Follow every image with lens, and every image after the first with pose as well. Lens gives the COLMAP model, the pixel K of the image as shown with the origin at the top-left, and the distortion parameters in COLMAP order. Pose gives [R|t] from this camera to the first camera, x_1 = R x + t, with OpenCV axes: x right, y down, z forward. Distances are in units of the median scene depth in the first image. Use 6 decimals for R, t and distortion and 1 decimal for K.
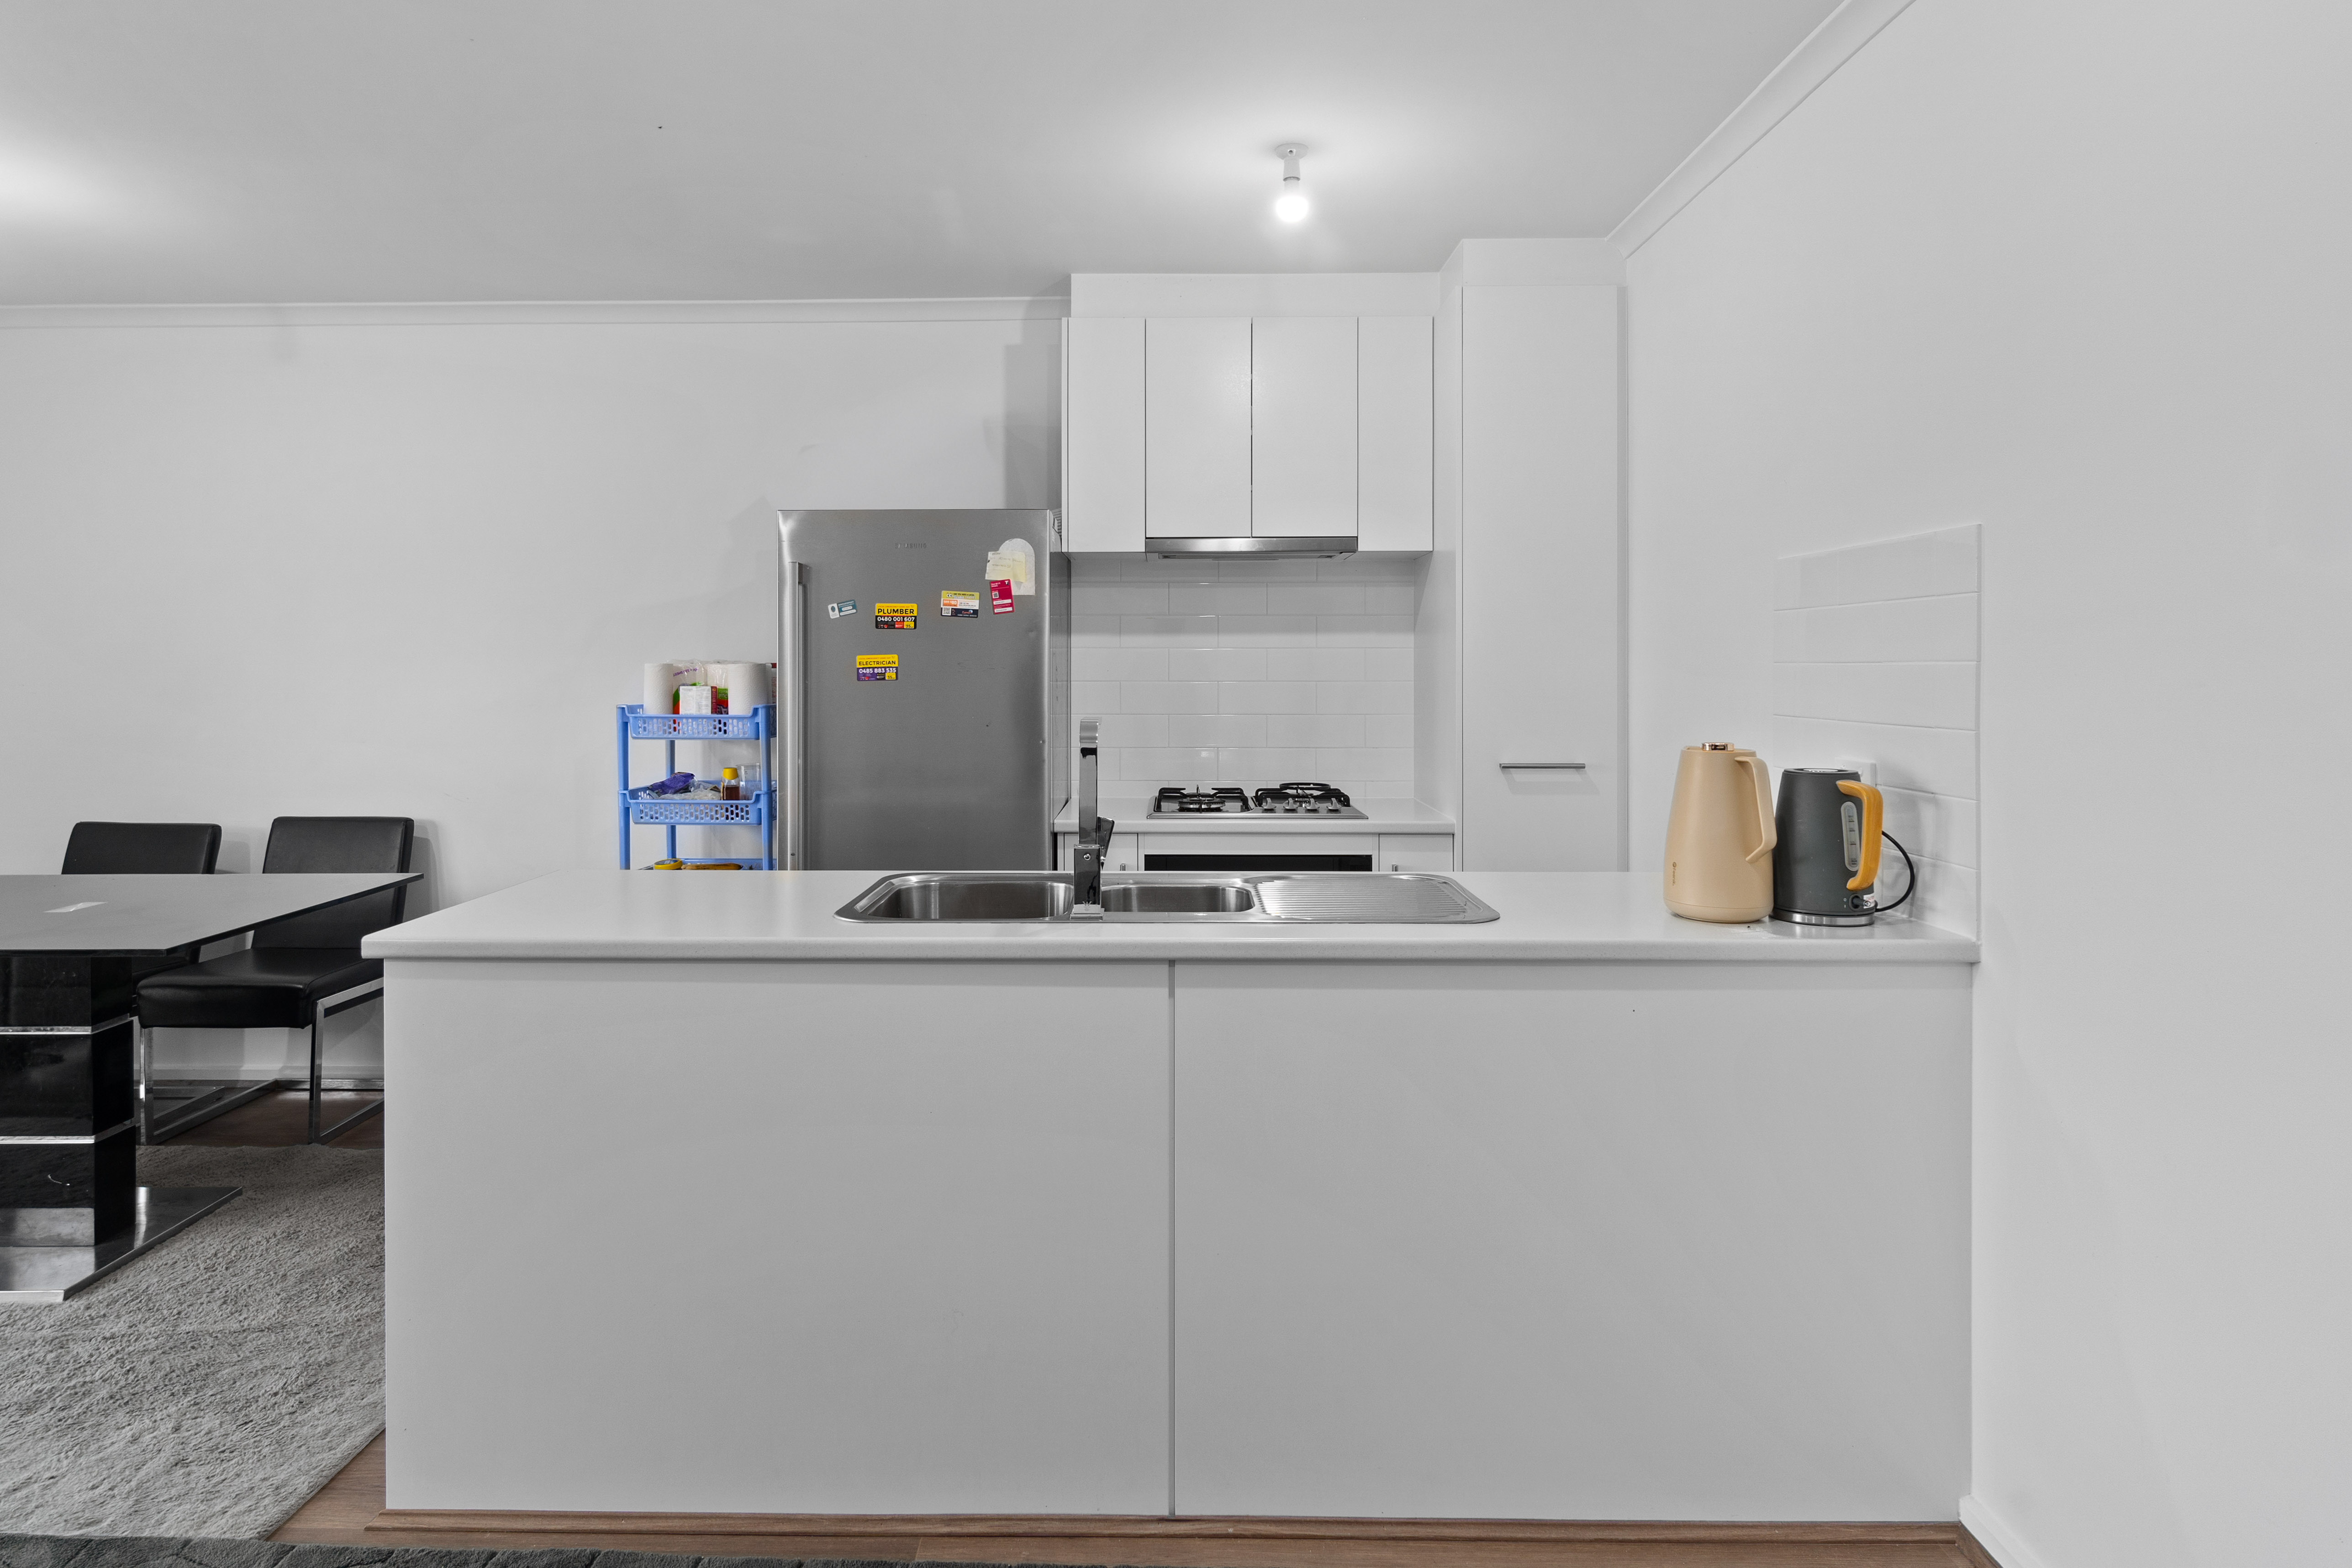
lens RADIAL K [[1302.0, 0, 1169.8], [0, 1302.0, 685.5], [0, 0, 1]] dist [0.002461, -0.001146]
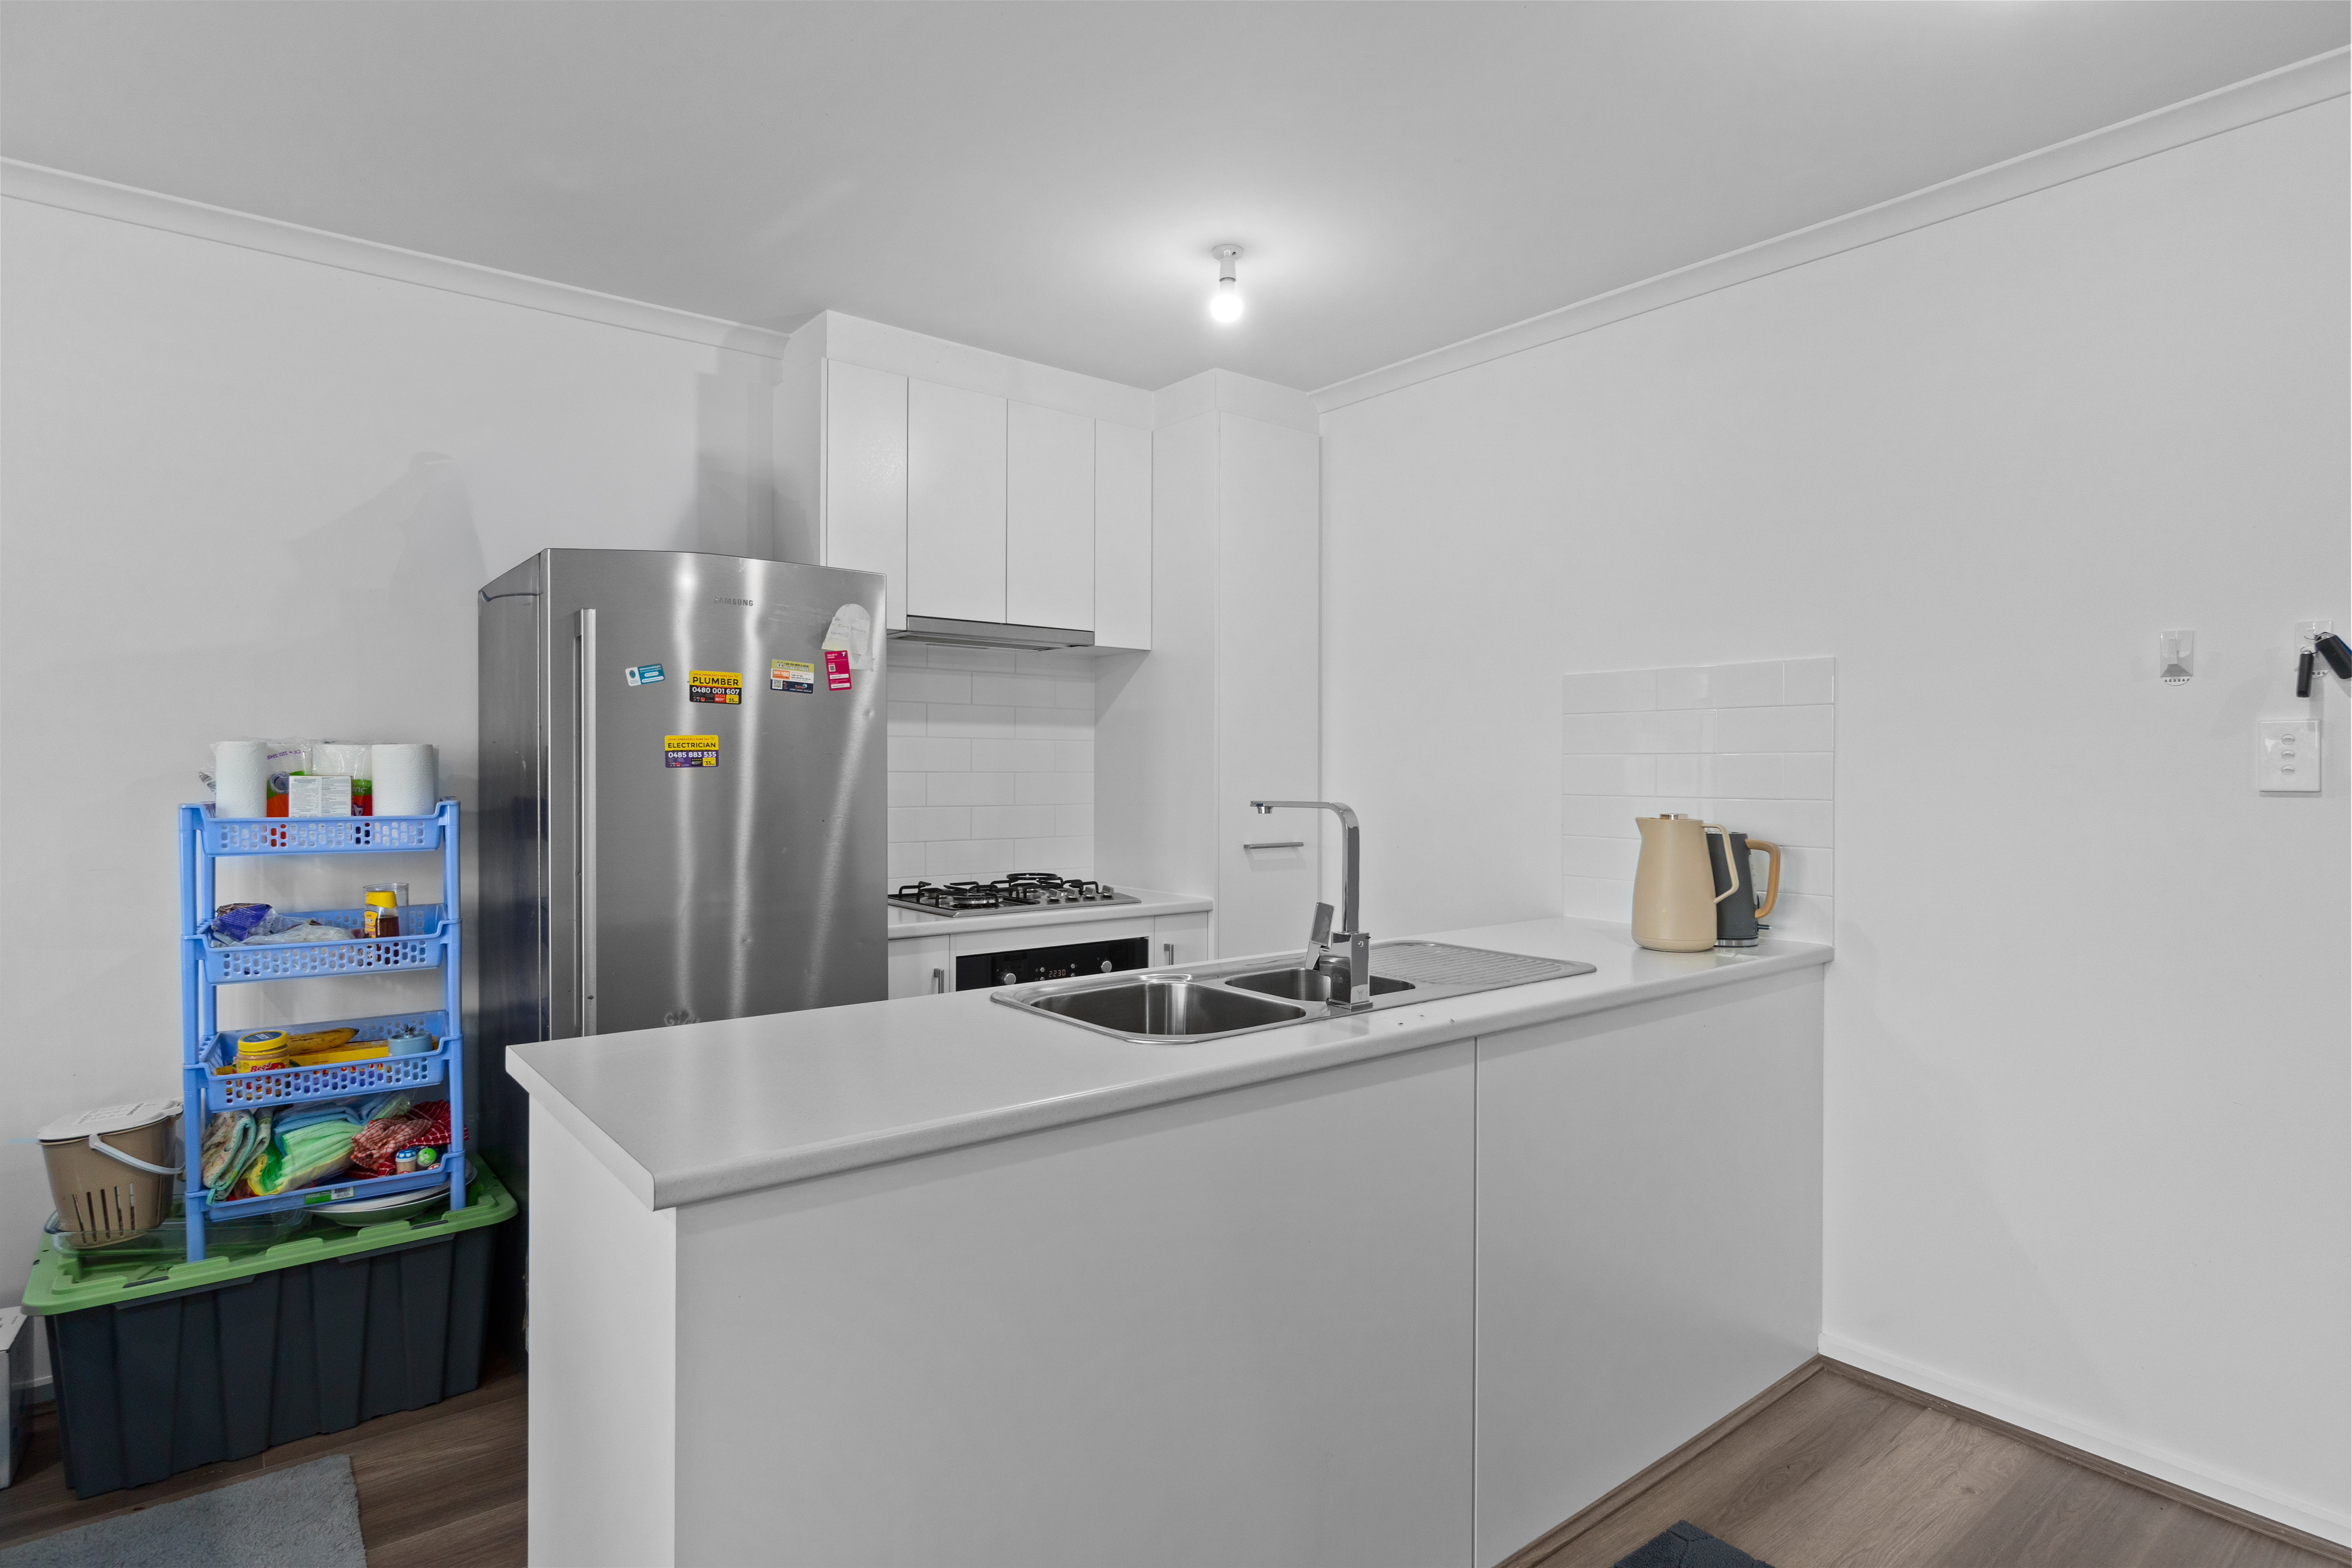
lens RADIAL K [[1200.4, 0, 1173.6], [0, 1200.4, 786.1], [0, 0, 1]] dist [-0.001054, 0.000318]
pose [[0.781839, -0.004795, 0.623462, -0.433620], [0.004792, 0.999987, 0.001681, 0.007580], [-0.623462, 0.001673, 0.781852, 0.234014]]
